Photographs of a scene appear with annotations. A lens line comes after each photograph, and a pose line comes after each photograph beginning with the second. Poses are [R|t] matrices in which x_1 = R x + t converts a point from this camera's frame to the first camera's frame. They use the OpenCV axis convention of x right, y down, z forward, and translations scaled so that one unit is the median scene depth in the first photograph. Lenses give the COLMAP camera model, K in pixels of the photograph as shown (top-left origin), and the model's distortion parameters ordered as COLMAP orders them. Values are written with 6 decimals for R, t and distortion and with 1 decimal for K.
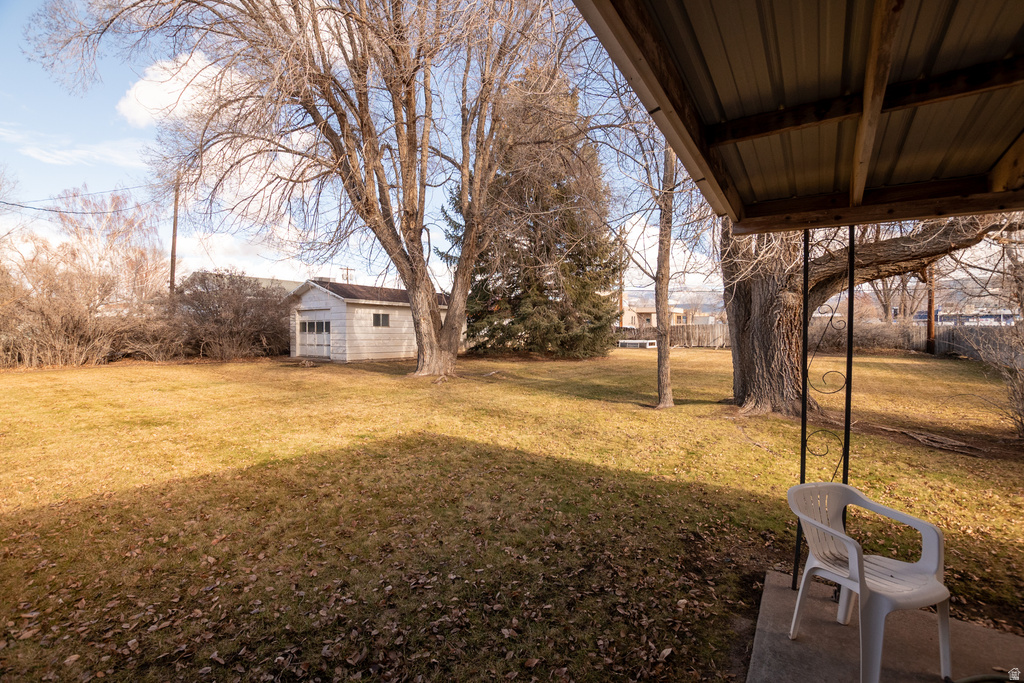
lens RADIAL K [[449.9, 0, 515.8], [0, 449.9, 343.4], [0, 0, 1]] dist [-0.028586, 0.004072]
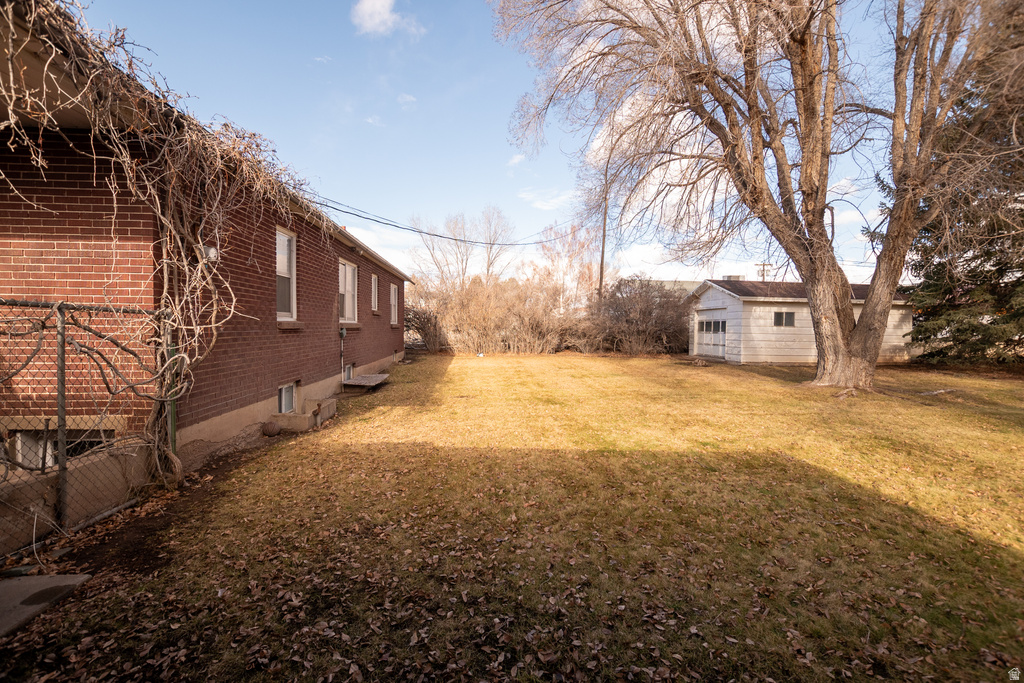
lens RADIAL K [[449.9, 0, 520.2], [0, 449.9, 342.6], [0, 0, 1]] dist [-0.028586, 0.004072]
pose [[0.646179, 0.029558, -0.762613, 0.060557], [-0.029468, 0.999471, 0.013769, -0.003164], [0.762617, 0.013576, 0.646708, 0.049377]]
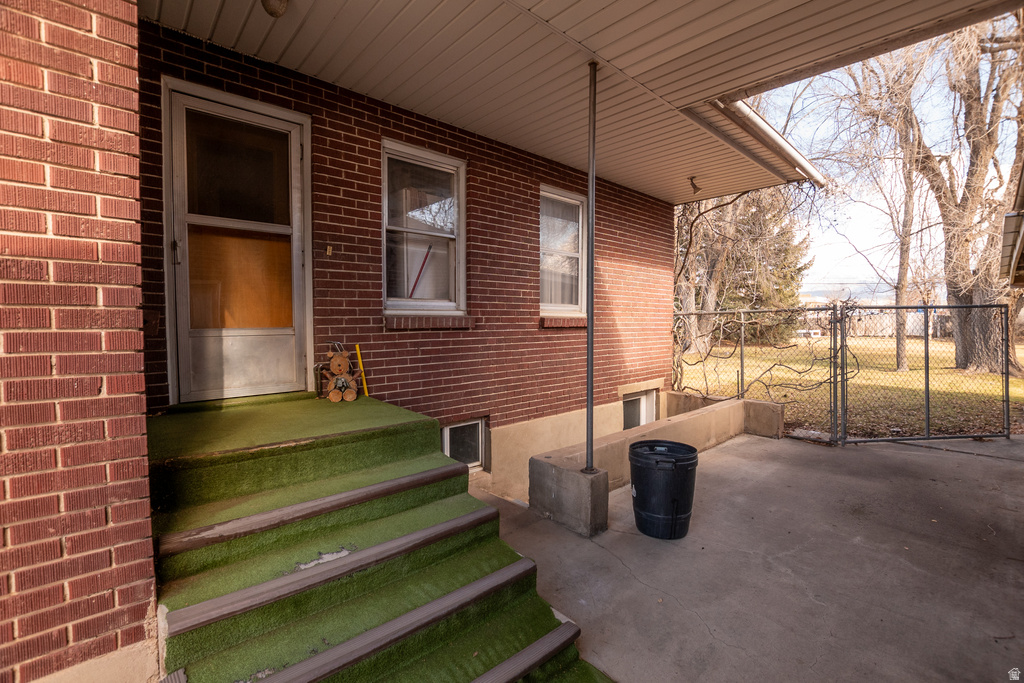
lens RADIAL K [[449.9, 0, 514.7], [0, 449.9, 341.2], [0, 0, 1]] dist [-0.028586, 0.004072]
pose [[0.973694, 0.006294, -0.227773, -0.462185], [-0.003001, 0.999886, 0.014799, 0.016317], [0.227840, -0.013726, 0.973602, -0.578074]]
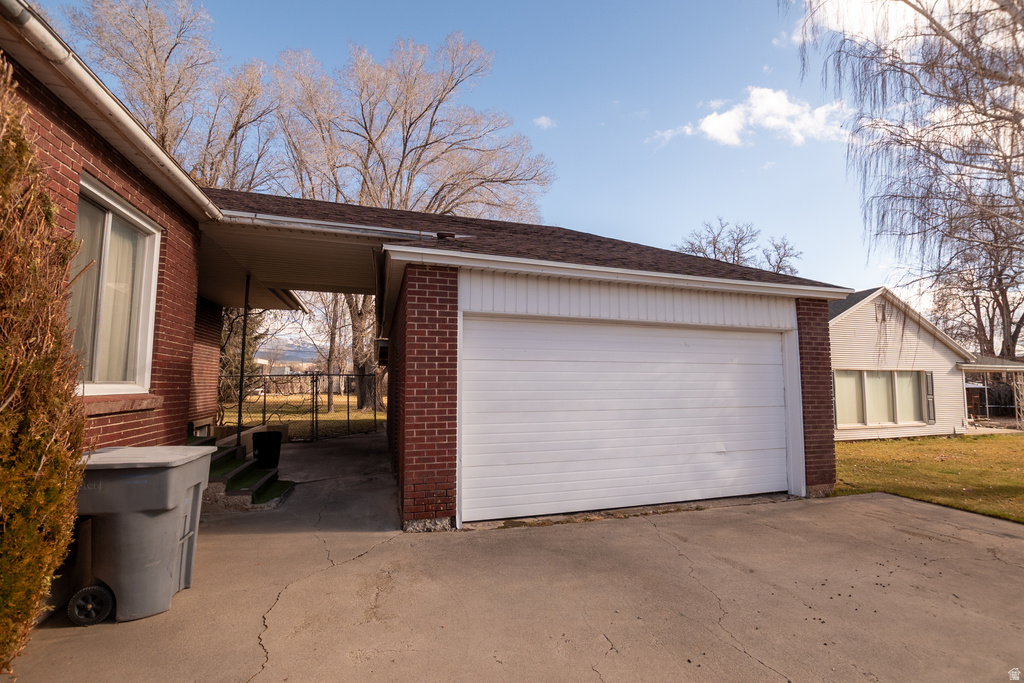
lens RADIAL K [[449.9, 0, 519.4], [0, 449.9, 344.1], [0, 0, 1]] dist [-0.028586, 0.004072]
pose [[0.617413, 0.064665, 0.783977, -0.700268], [0.023765, 0.994627, -0.100756, 0.028886], [-0.786280, 0.080839, 0.612559, -0.953416]]
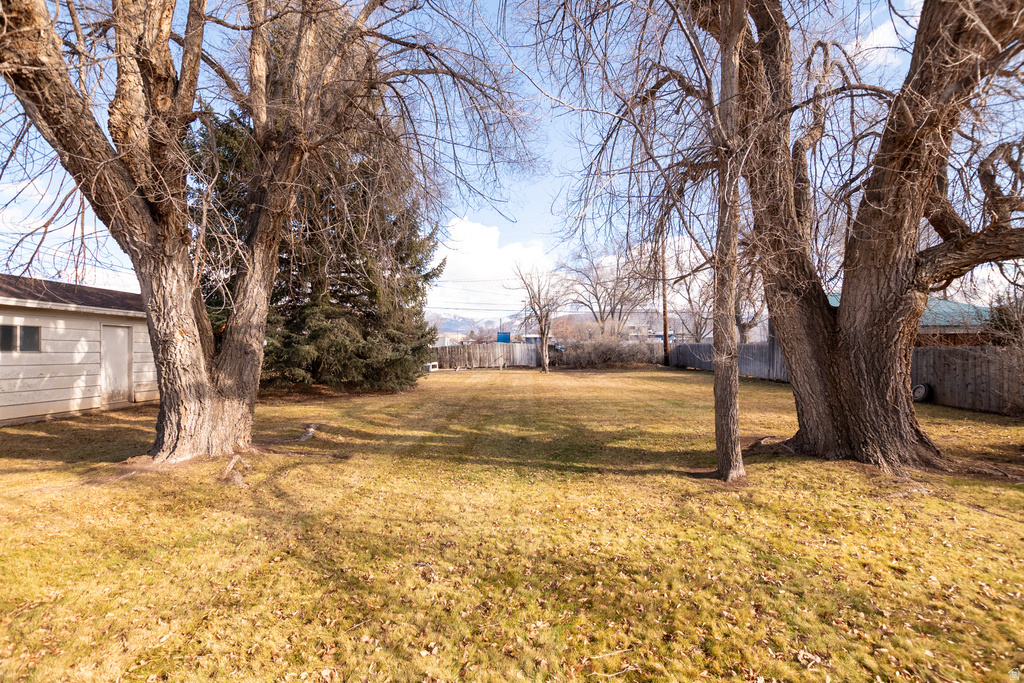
lens RADIAL K [[449.9, 0, 513.6], [0, 449.9, 342.5], [0, 0, 1]] dist [-0.028586, 0.004072]
pose [[0.830644, -0.005620, 0.556775, -0.191714], [0.032825, 0.998704, -0.038891, -0.017793], [-0.555835, 0.050580, 0.829752, 0.500794]]
